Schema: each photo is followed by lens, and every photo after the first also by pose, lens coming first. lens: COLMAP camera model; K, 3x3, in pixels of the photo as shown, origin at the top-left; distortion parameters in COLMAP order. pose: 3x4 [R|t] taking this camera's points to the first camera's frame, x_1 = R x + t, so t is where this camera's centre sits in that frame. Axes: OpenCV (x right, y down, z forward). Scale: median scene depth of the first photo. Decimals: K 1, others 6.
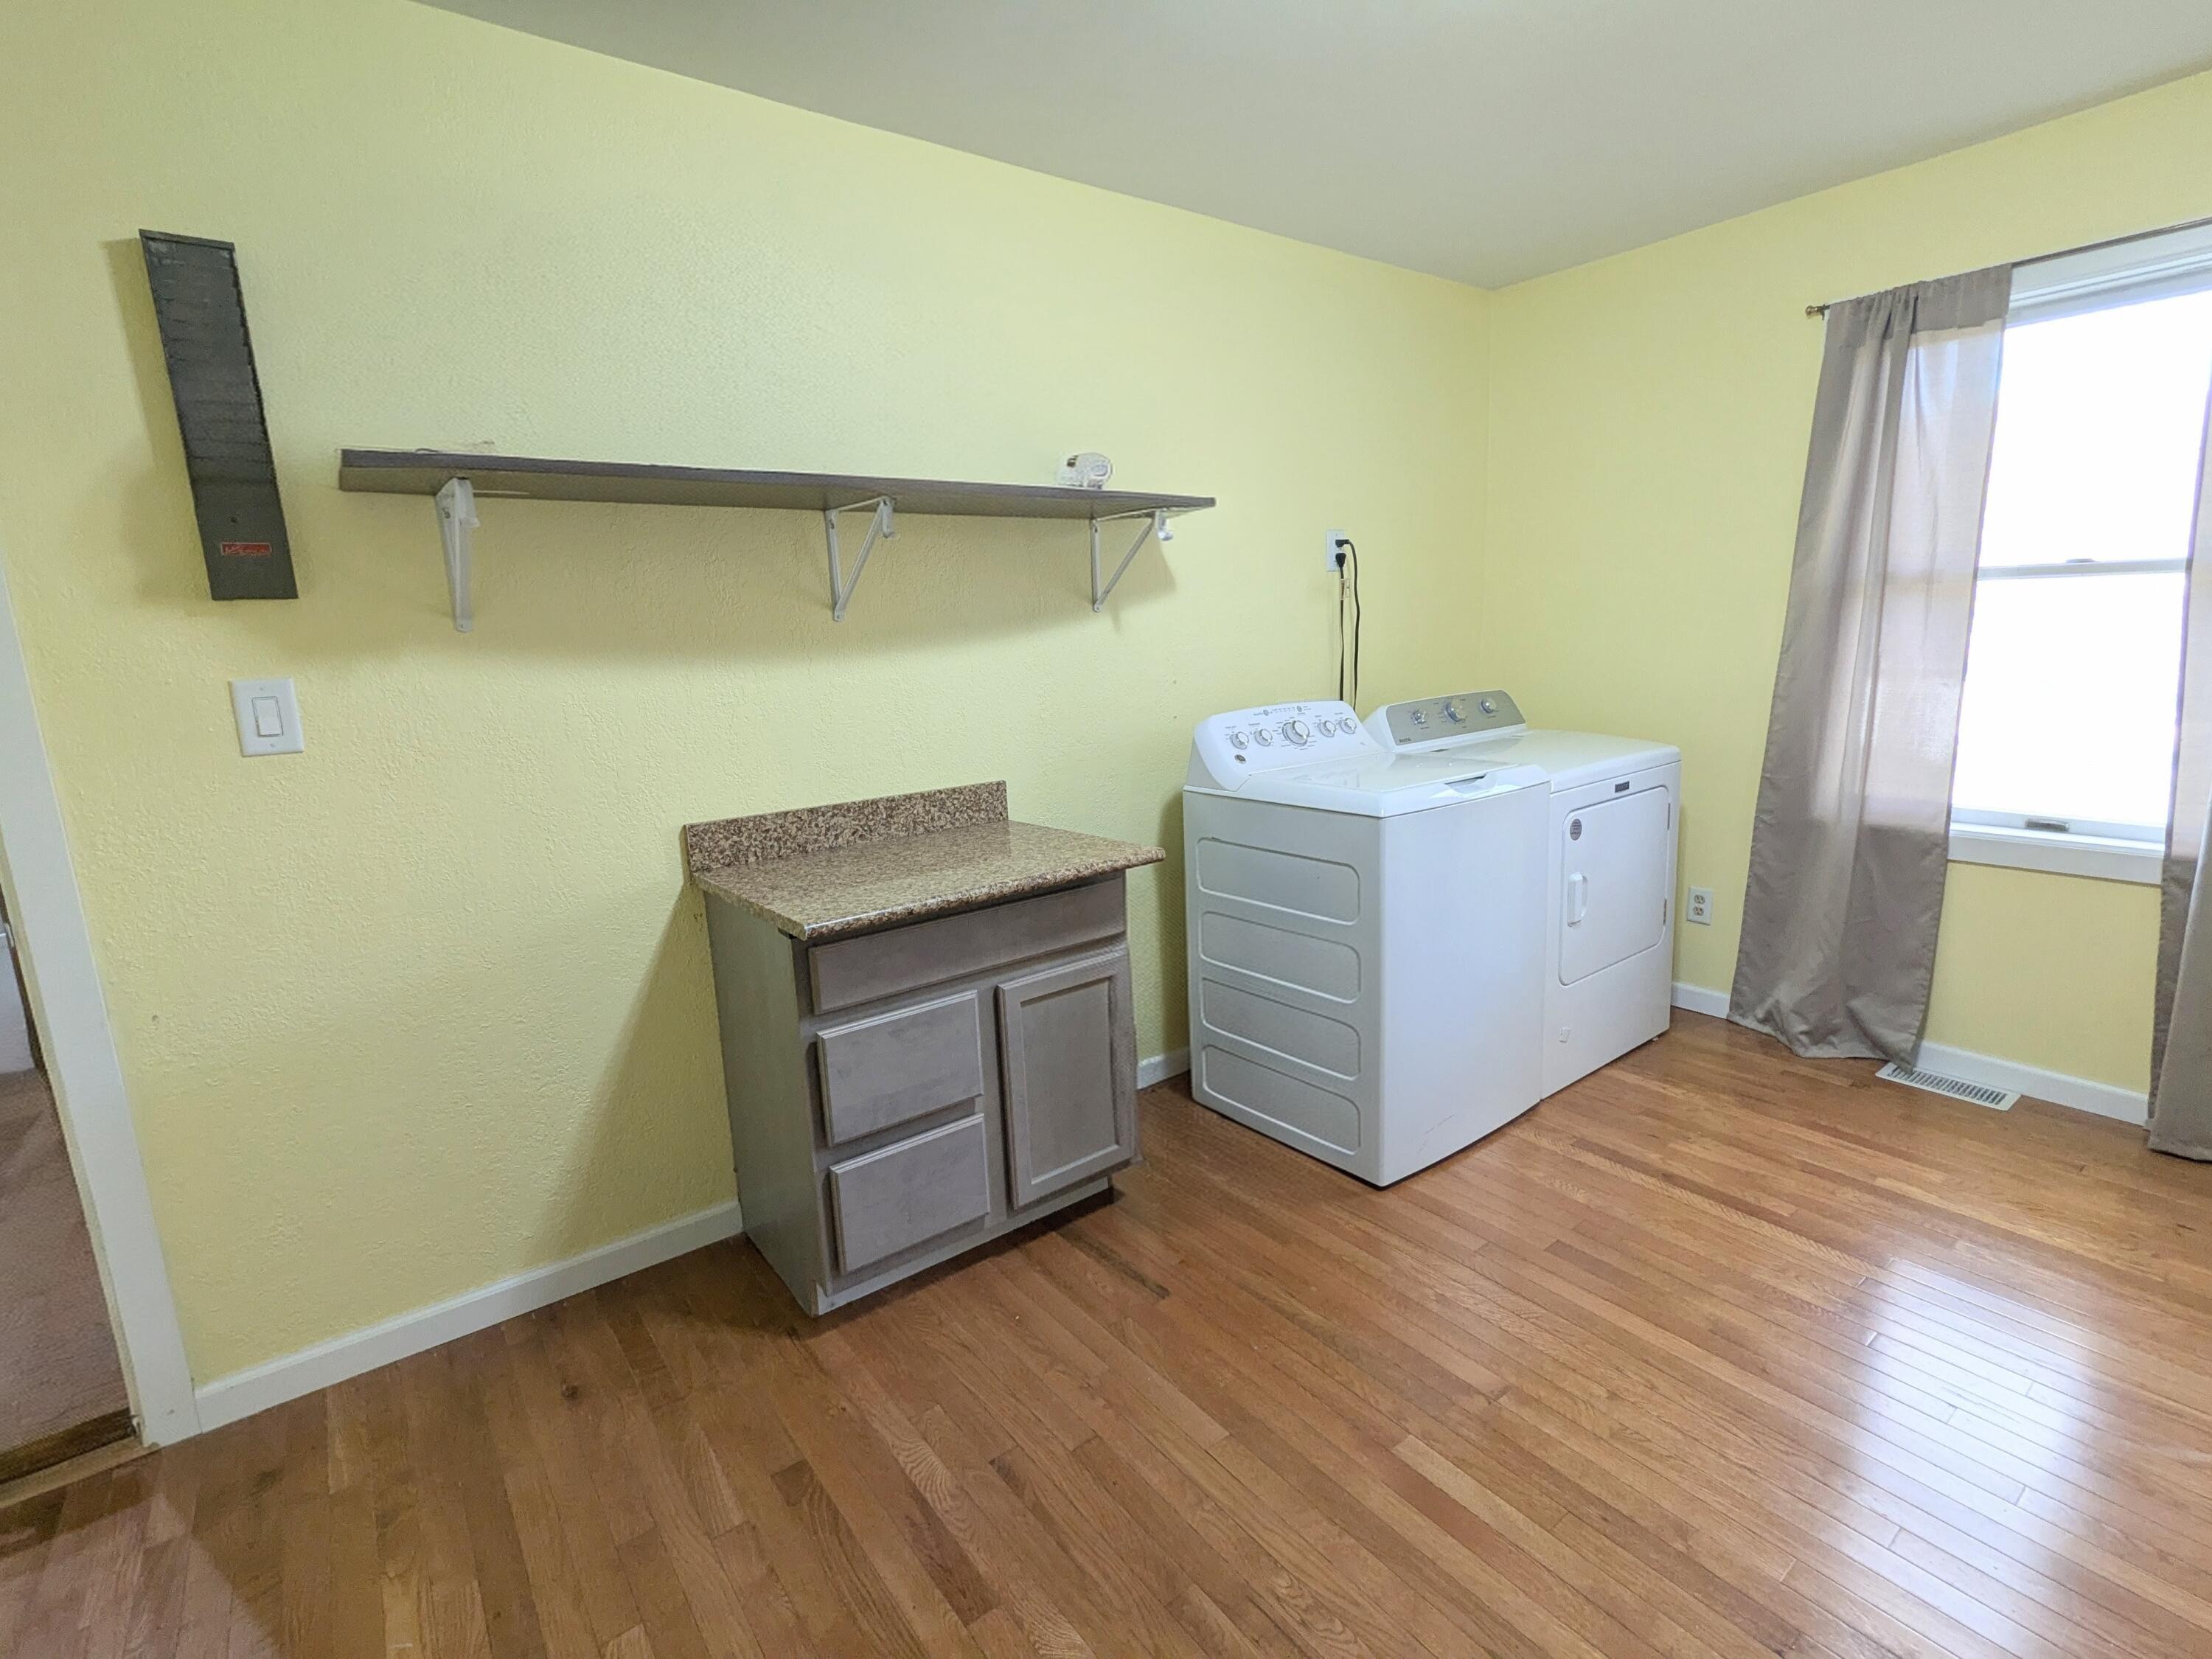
lens RADIAL K [[1045.5, 0, 1106.4], [0, 1045.5, 823.5], [0, 0, 1]] dist [-0.001598, 0.001360]
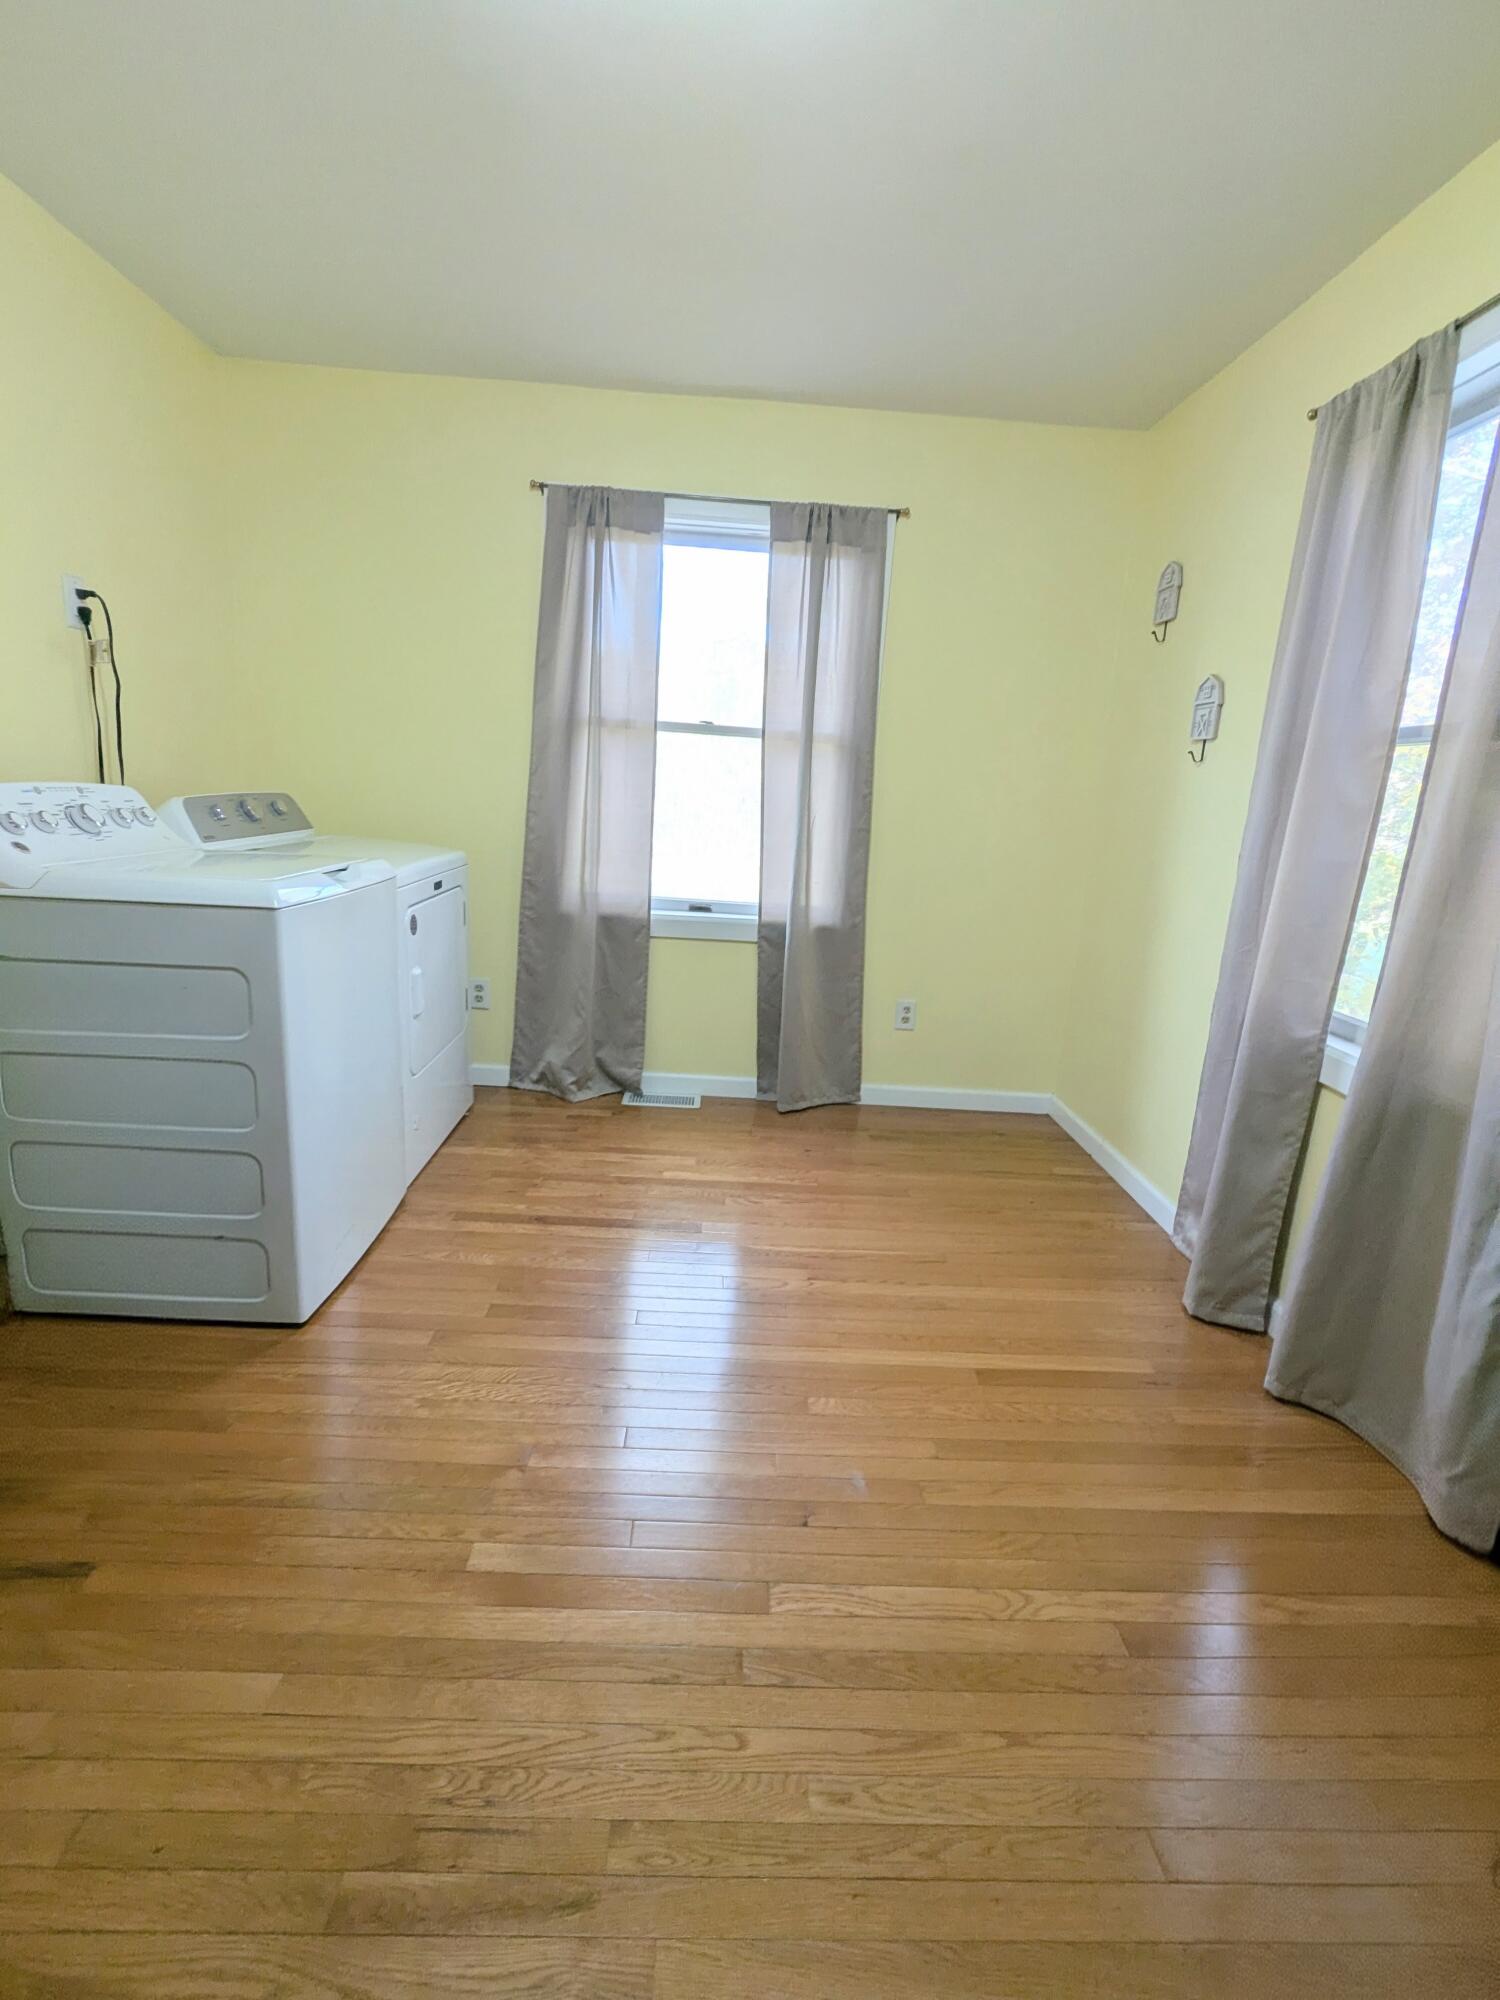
lens RADIAL K [[945.3, 0, 750.0], [0, 945.3, 1000.0], [0, 0, 1]] dist [-0.001598, 0.001360]
pose [[0.575077, -0.105033, 0.811328, -0.127994], [0.071033, 0.994389, 0.078383, 0.030022], [-0.815009, 0.012555, 0.579312, 0.184438]]
